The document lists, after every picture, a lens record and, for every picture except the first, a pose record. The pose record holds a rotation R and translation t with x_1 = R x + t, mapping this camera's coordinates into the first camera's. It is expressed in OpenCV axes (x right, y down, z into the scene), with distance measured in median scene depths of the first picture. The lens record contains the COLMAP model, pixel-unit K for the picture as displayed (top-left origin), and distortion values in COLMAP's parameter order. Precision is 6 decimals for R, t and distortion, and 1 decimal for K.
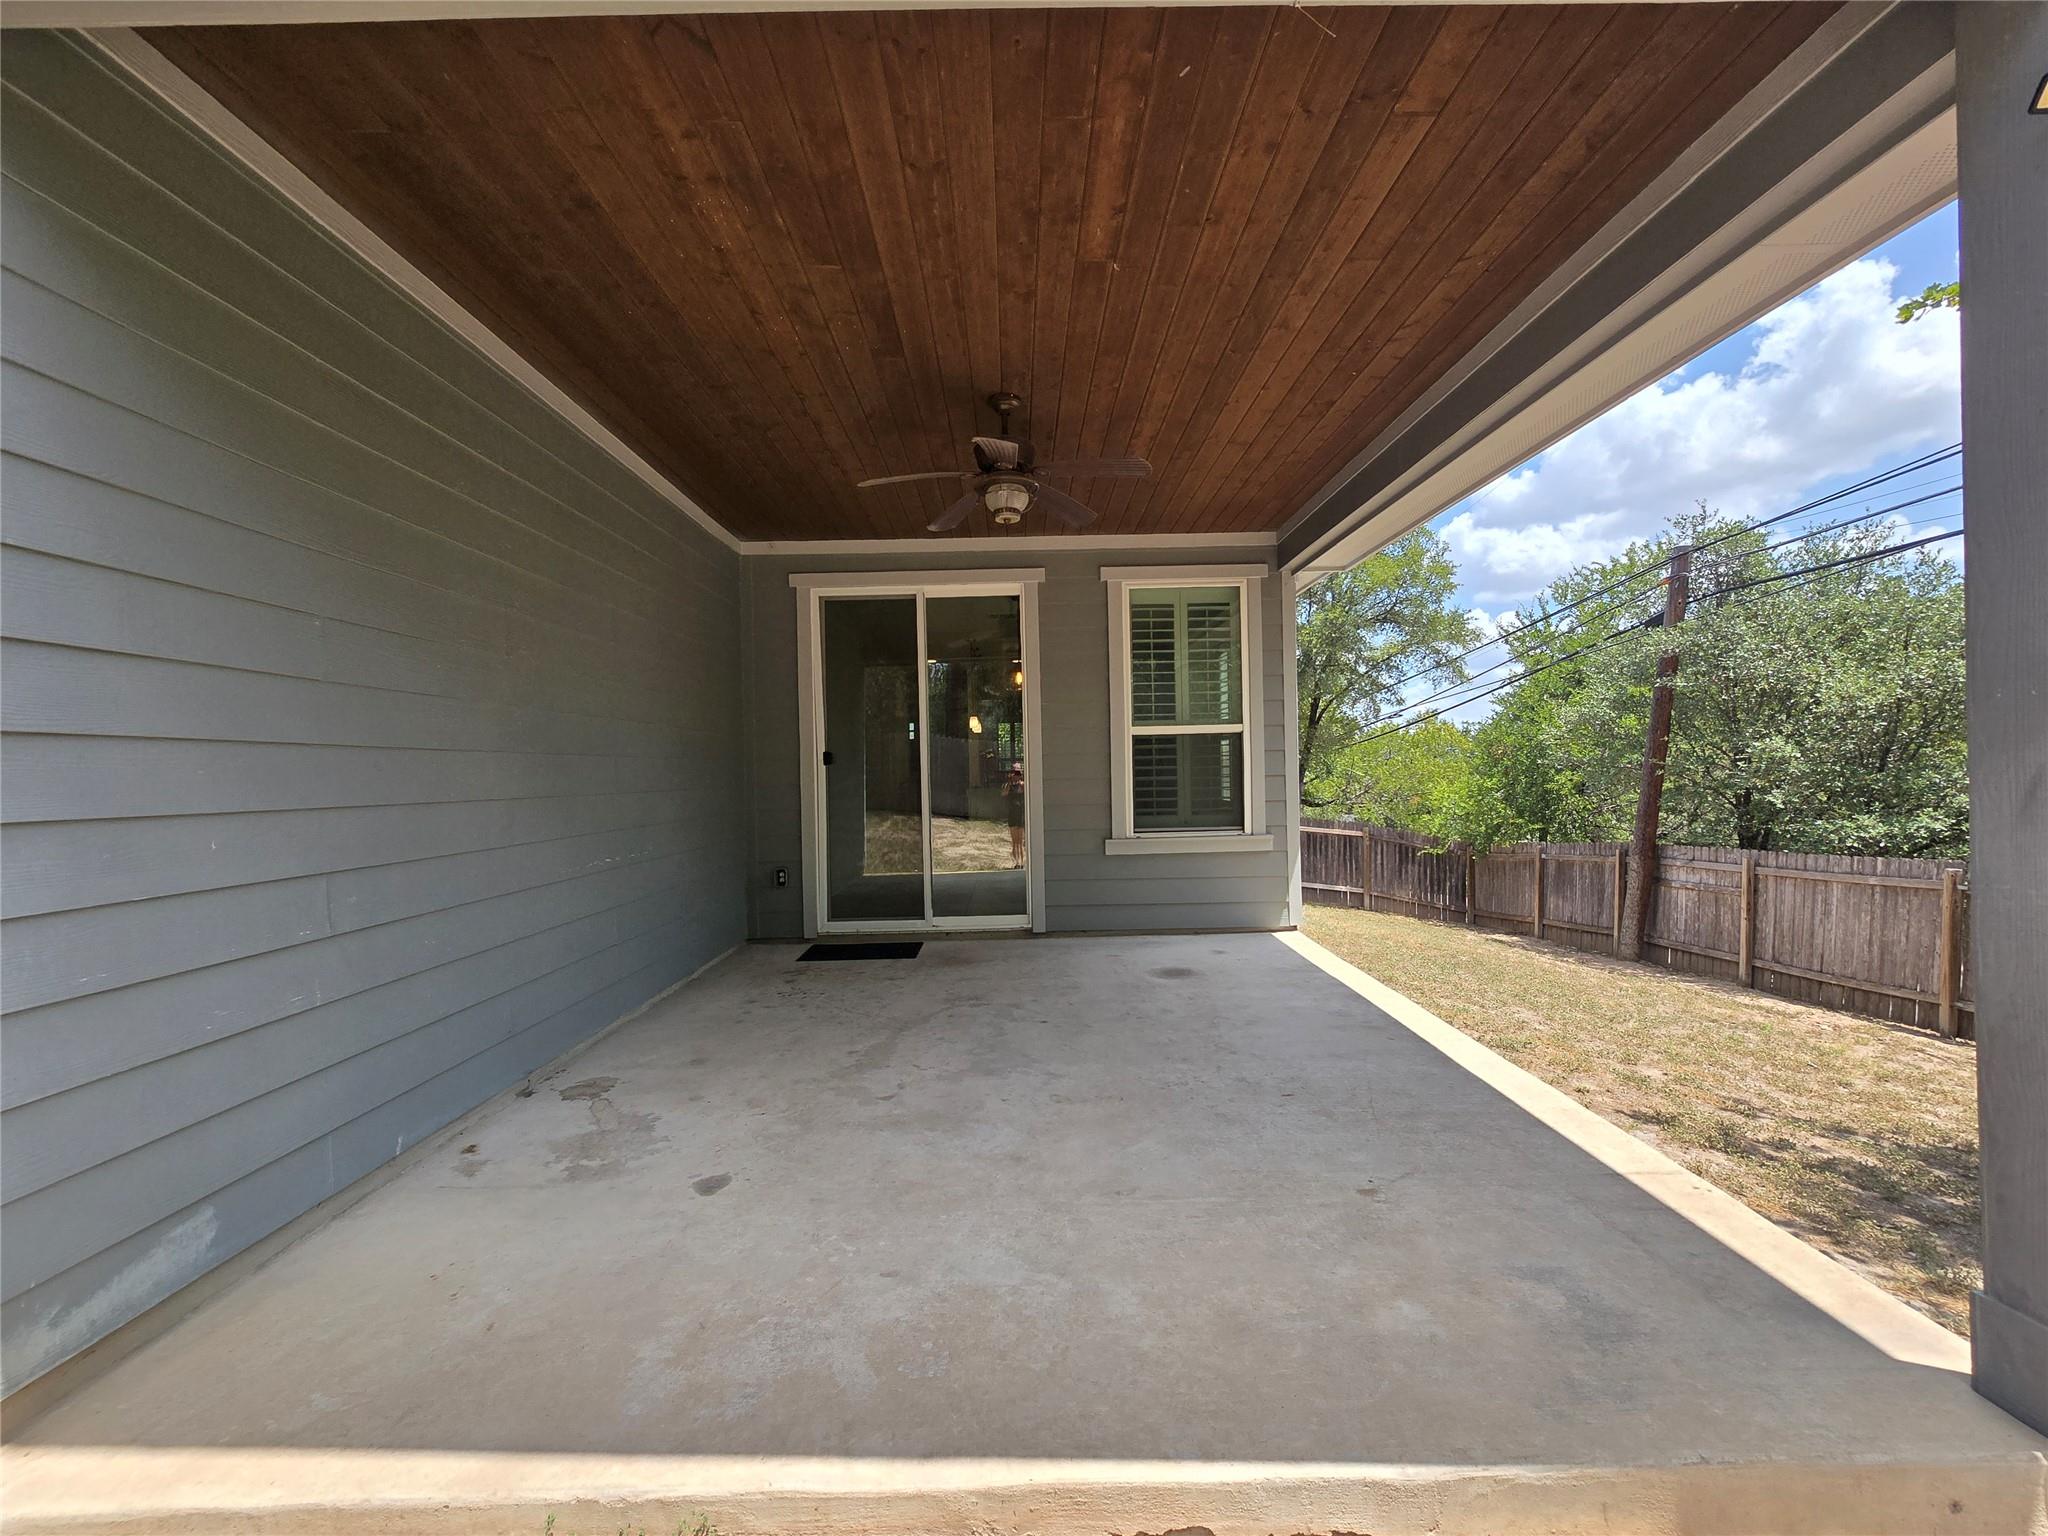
lens RADIAL K [[837.5, 0, 1028.2], [0, 837.5, 769.8], [0, 0, 1]] dist [-0.003857, 0.000058]
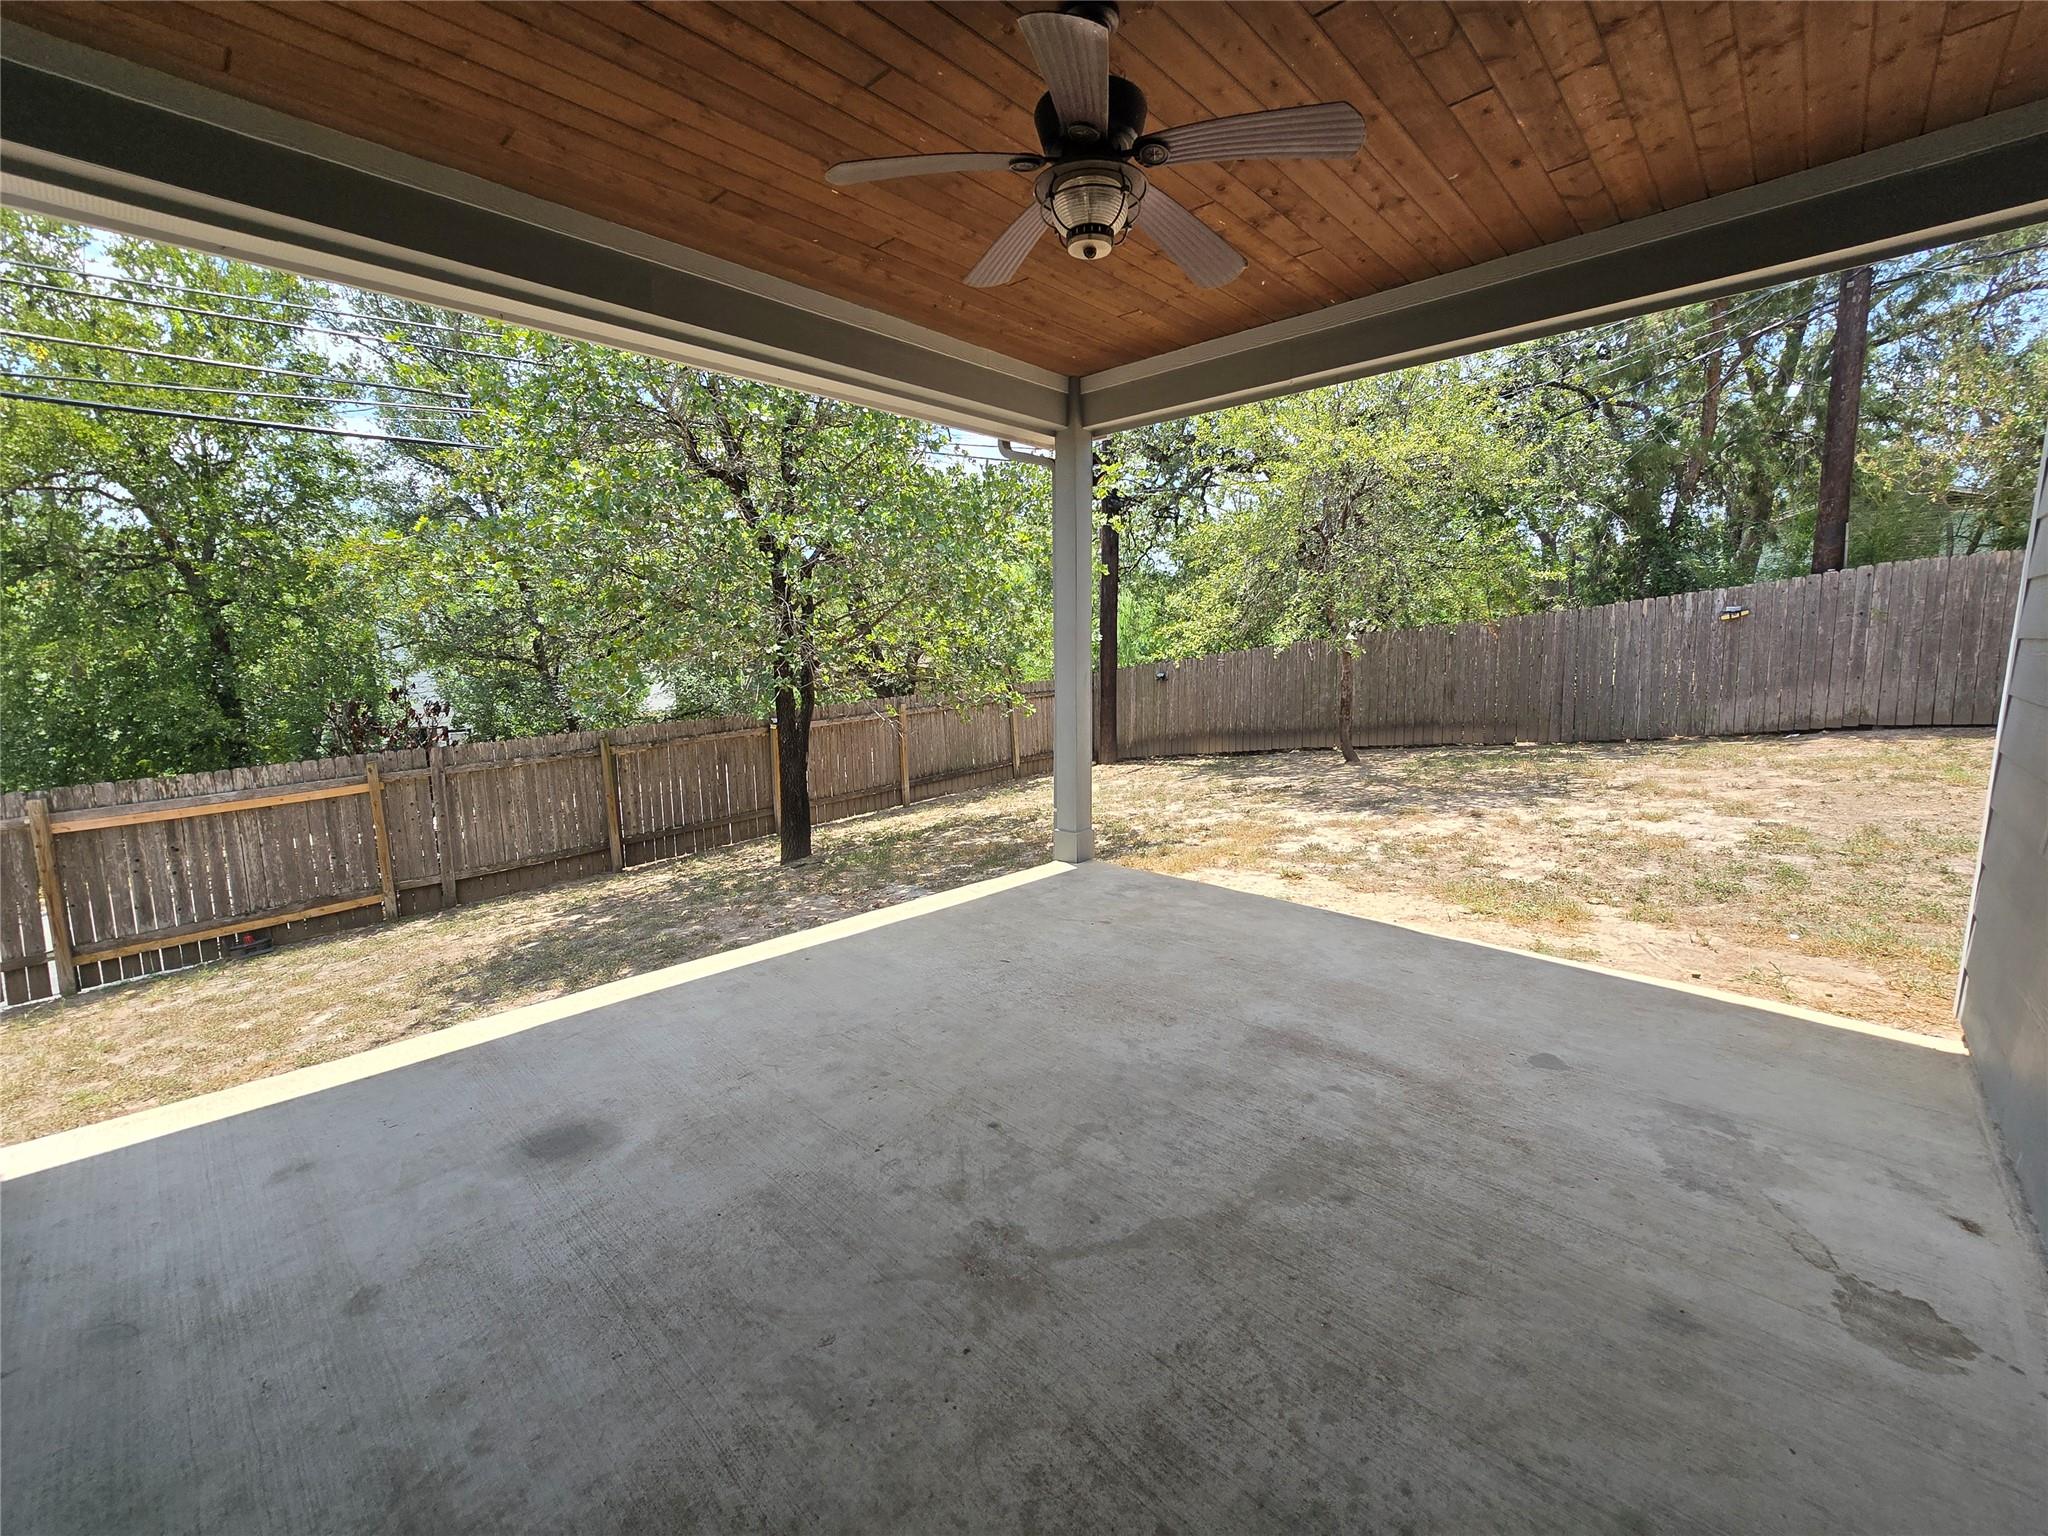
lens RADIAL K [[837.5, 0, 1028.2], [0, 837.5, 769.8], [0, 0, 1]] dist [-0.003857, 0.000058]
pose [[-0.719872, -0.070235, 0.690544, -0.442516], [0.027263, 0.991239, 0.129239, -0.022831], [-0.693571, 0.111862, -0.711651, 1.577547]]
